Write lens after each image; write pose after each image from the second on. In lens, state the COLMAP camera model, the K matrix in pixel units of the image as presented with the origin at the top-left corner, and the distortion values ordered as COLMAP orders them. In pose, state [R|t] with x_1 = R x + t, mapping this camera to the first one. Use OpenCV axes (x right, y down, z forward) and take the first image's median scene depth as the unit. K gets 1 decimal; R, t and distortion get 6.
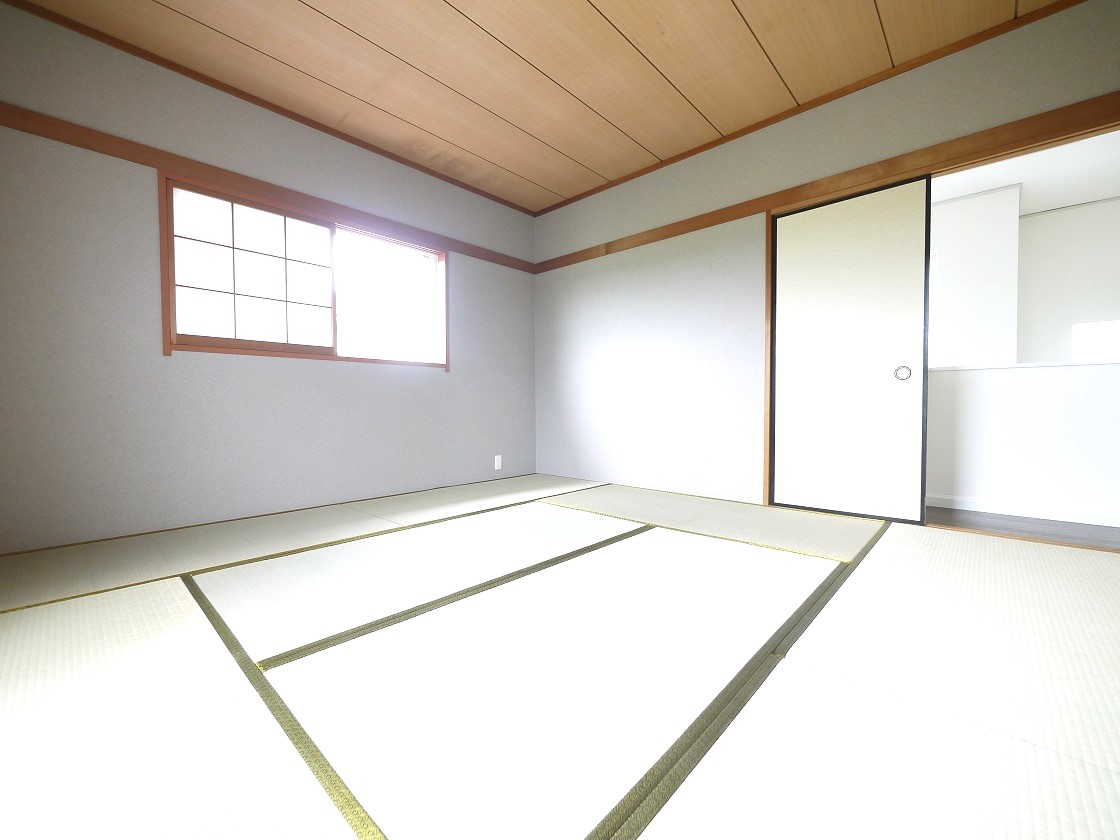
lens RADIAL K [[462.3, 0, 560.0], [0, 462.3, 420.0], [0, 0, 1]] dist [-0.005150, -0.000287]
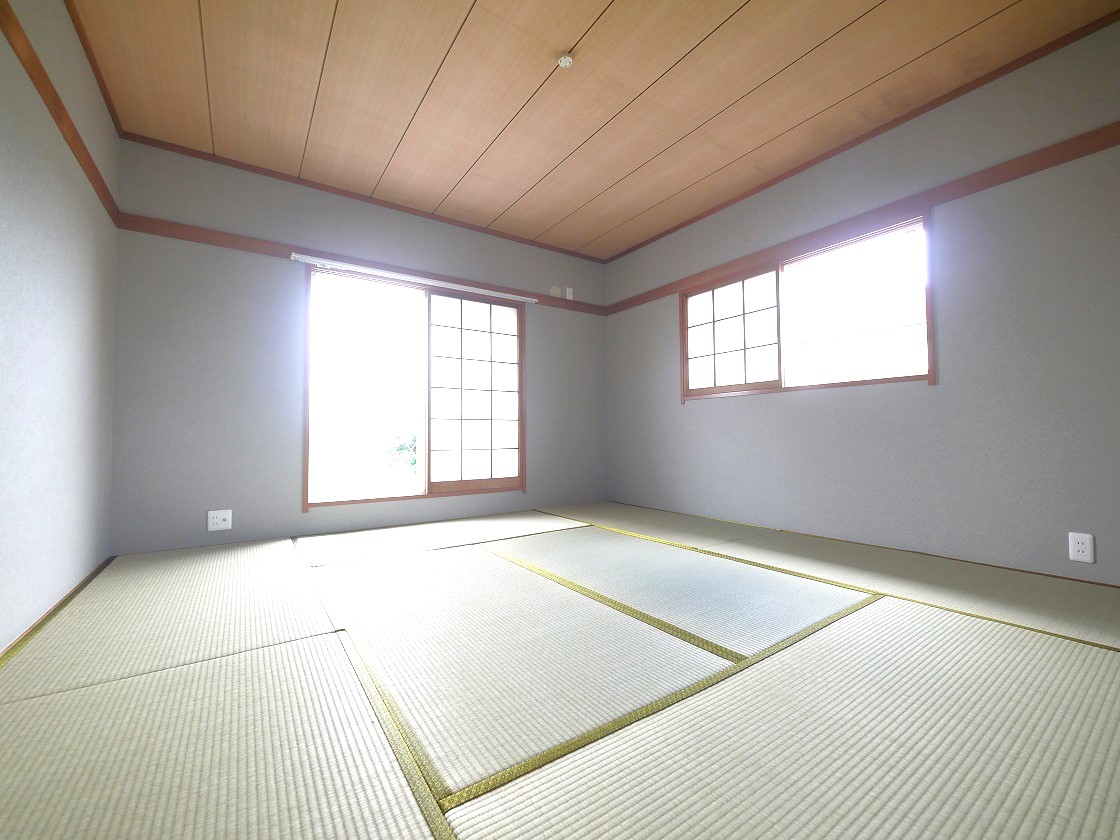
lens RADIAL K [[462.3, 0, 560.0], [0, 462.3, 420.0], [0, 0, 1]] dist [-0.005150, -0.000287]
pose [[-0.219948, -0.017538, -0.975354, 0.748219], [-0.017855, 0.999743, -0.013950, -0.046515], [0.975348, 0.014347, -0.220205, 0.848275]]
